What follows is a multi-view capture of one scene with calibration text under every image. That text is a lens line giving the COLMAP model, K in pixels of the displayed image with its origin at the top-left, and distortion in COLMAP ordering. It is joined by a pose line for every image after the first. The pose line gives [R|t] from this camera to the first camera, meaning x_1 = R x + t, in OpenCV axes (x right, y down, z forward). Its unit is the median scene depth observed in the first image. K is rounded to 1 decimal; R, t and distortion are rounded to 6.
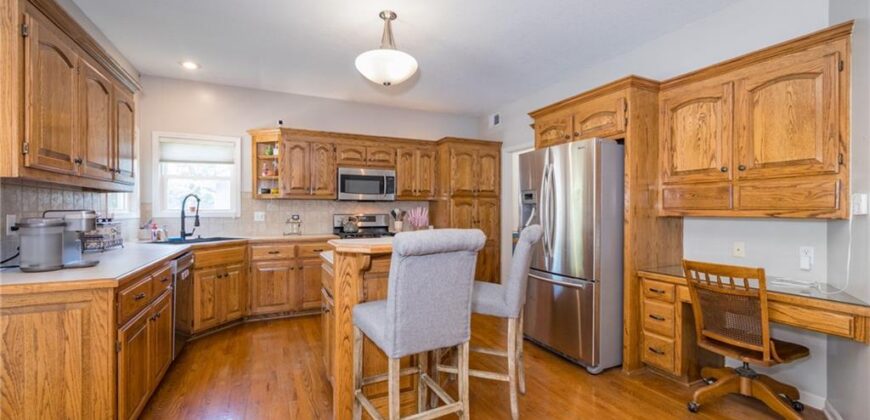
lens RADIAL K [[359.8, 0, 435.3], [0, 359.8, 212.3], [0, 0, 1]] dist [-0.007217, 0.001040]
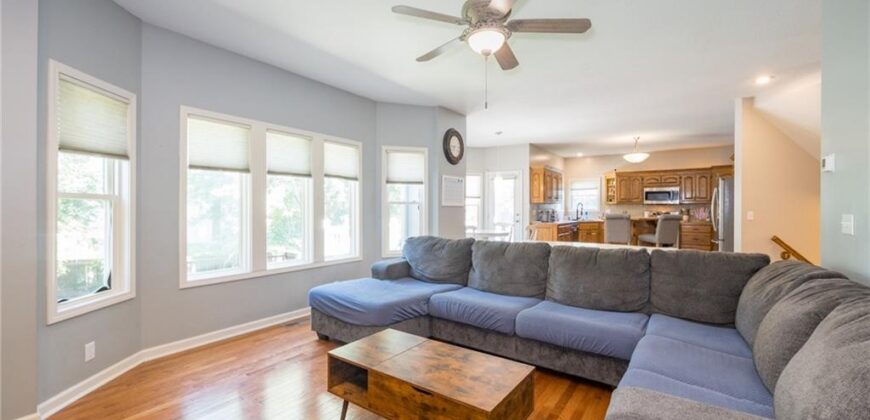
lens RADIAL K [[359.8, 0, 438.6], [0, 359.8, 210.5], [0, 0, 1]] dist [-0.007217, 0.001040]
pose [[0.501854, 0.005356, -0.864936, 1.164993], [-0.008041, 0.999967, 0.001526, 0.009801], [0.864915, 0.006189, 0.501880, -1.318532]]
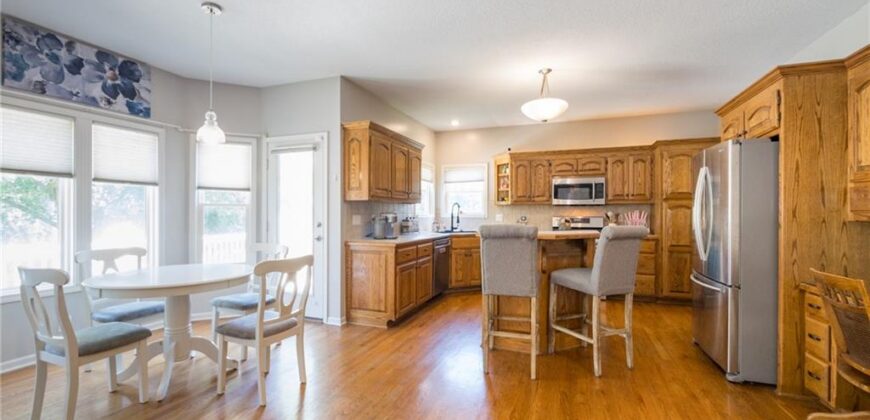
lens RADIAL K [[359.8, 0, 438.6], [0, 359.8, 212.7], [0, 0, 1]] dist [-0.007217, 0.001040]
pose [[0.699576, 0.000820, -0.714558, 0.443792], [-0.006200, 0.999969, -0.004922, 0.000982], [0.714531, 0.007874, 0.699559, -0.193024]]
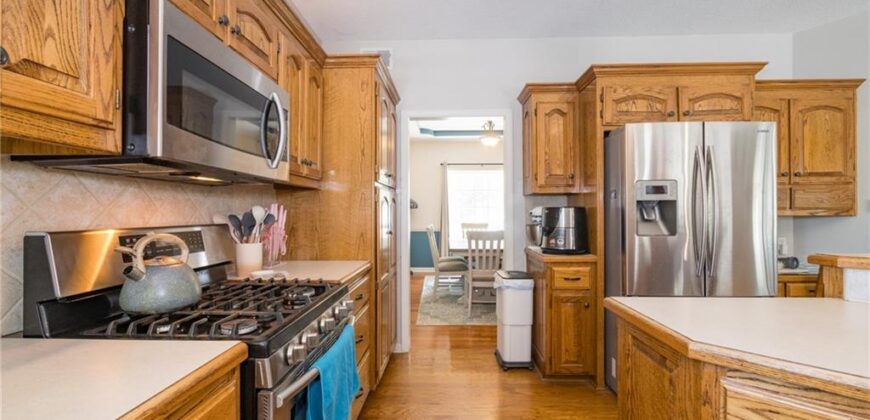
lens RADIAL K [[359.8, 0, 433.3], [0, 359.8, 209.7], [0, 0, 1]] dist [-0.007217, 0.001040]
pose [[0.458199, 0.002536, 0.888846, -0.487028], [0.008895, 0.999933, -0.007438, -0.006035], [-0.888805, 0.011314, 0.458145, 1.001297]]
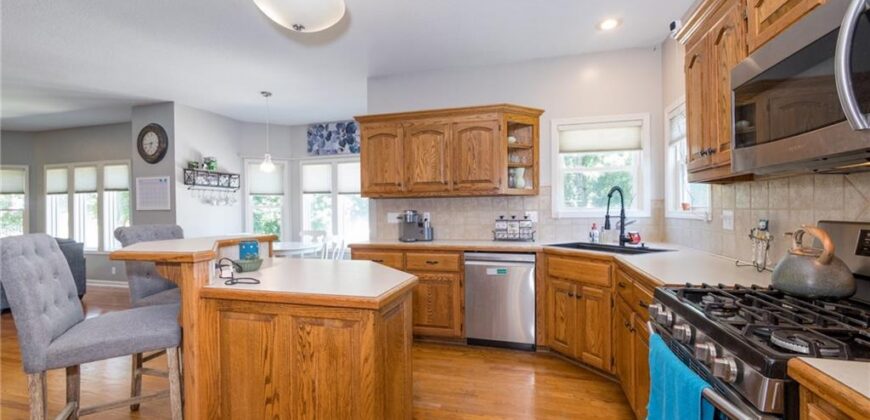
lens RADIAL K [[359.8, 0, 431.4], [0, 359.8, 211.1], [0, 0, 1]] dist [-0.007217, 0.001040]
pose [[-0.653660, 0.005939, -0.756765, 0.178323], [0.003271, 0.999982, 0.005022, -0.005798], [0.756781, 0.000807, -0.653668, 1.290117]]
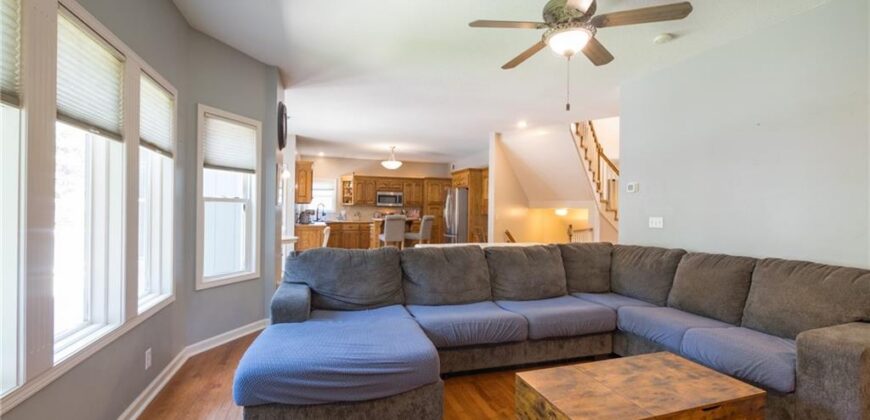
lens RADIAL K [[359.8, 0, 434.6], [0, 359.8, 209.1], [0, 0, 1]] dist [-0.007217, 0.001040]
pose [[0.992887, 0.012226, -0.118430, 0.470606], [-0.013779, 0.999829, -0.012299, 0.010969], [0.118259, 0.013843, 0.992886, -1.578643]]
